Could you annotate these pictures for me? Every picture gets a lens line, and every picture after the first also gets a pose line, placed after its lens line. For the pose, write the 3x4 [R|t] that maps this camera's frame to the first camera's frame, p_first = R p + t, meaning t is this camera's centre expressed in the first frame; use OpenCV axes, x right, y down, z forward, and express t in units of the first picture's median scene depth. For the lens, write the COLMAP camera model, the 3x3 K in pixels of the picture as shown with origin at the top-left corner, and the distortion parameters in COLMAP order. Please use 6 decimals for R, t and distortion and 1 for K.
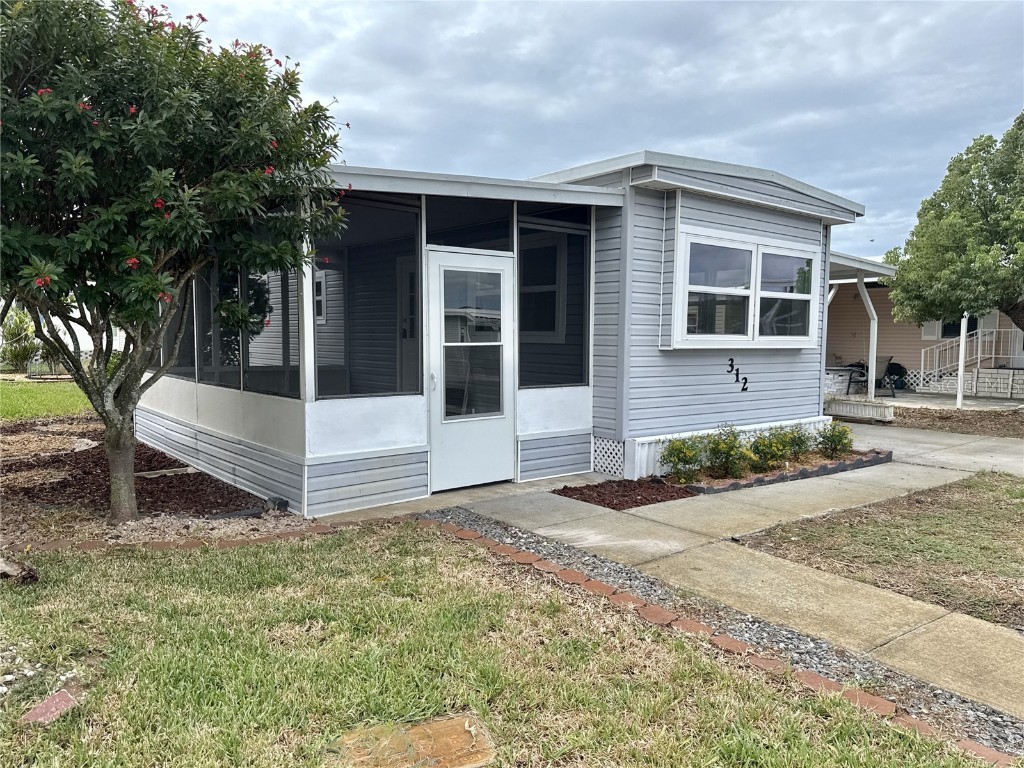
lens RADIAL K [[741.2, 0, 506.6], [0, 741.2, 381.4], [0, 0, 1]] dist [0.042740, -0.045738]
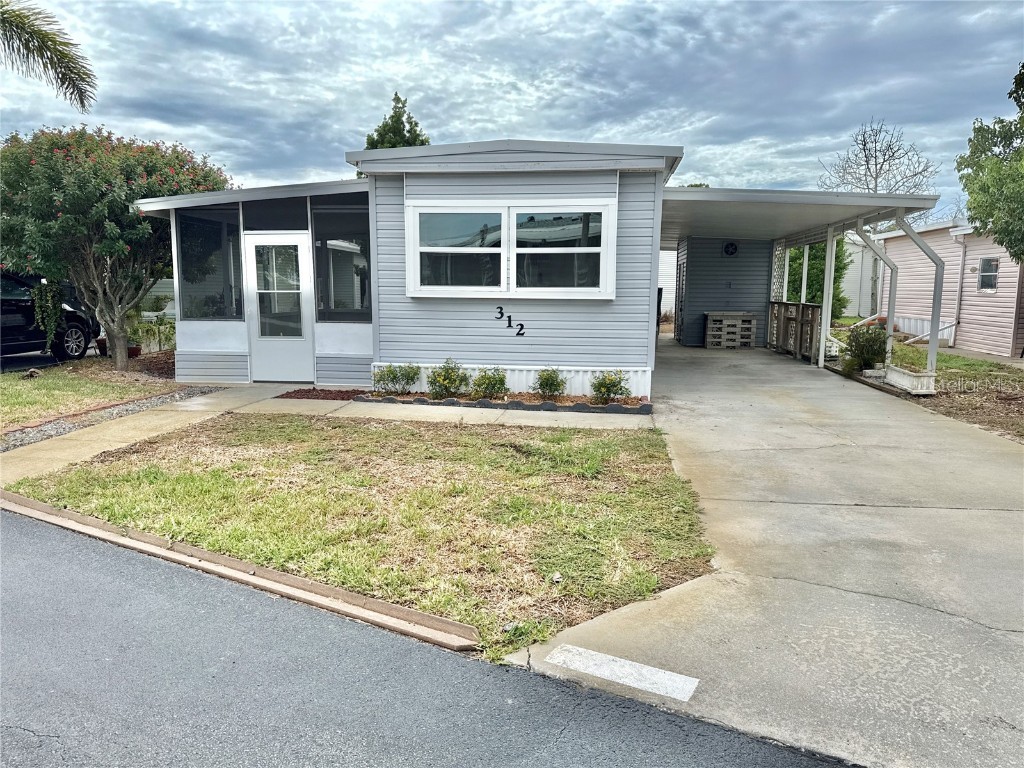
lens RADIAL K [[741.2, 0, 506.2], [0, 741.2, 385.2], [0, 0, 1]] dist [0.042740, -0.045738]
pose [[0.689029, 0.095230, -0.718450, 1.308074], [-0.046600, 0.995100, 0.087208, -0.011576], [0.723234, -0.026609, 0.690090, 0.224576]]
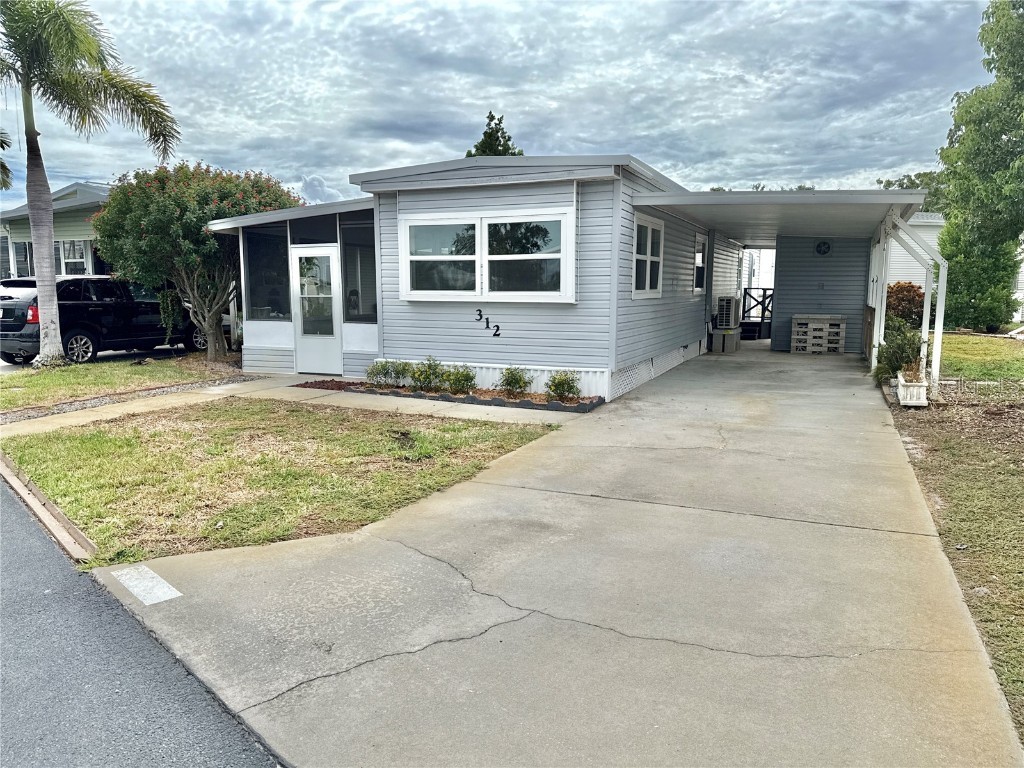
lens RADIAL K [[741.2, 0, 511.7], [0, 741.2, 380.9], [0, 0, 1]] dist [0.042740, -0.045738]
pose [[0.455359, 0.106365, -0.883932, 1.650574], [-0.051760, 0.994321, 0.092984, -0.033760], [0.888802, 0.003411, 0.458278, 0.528400]]
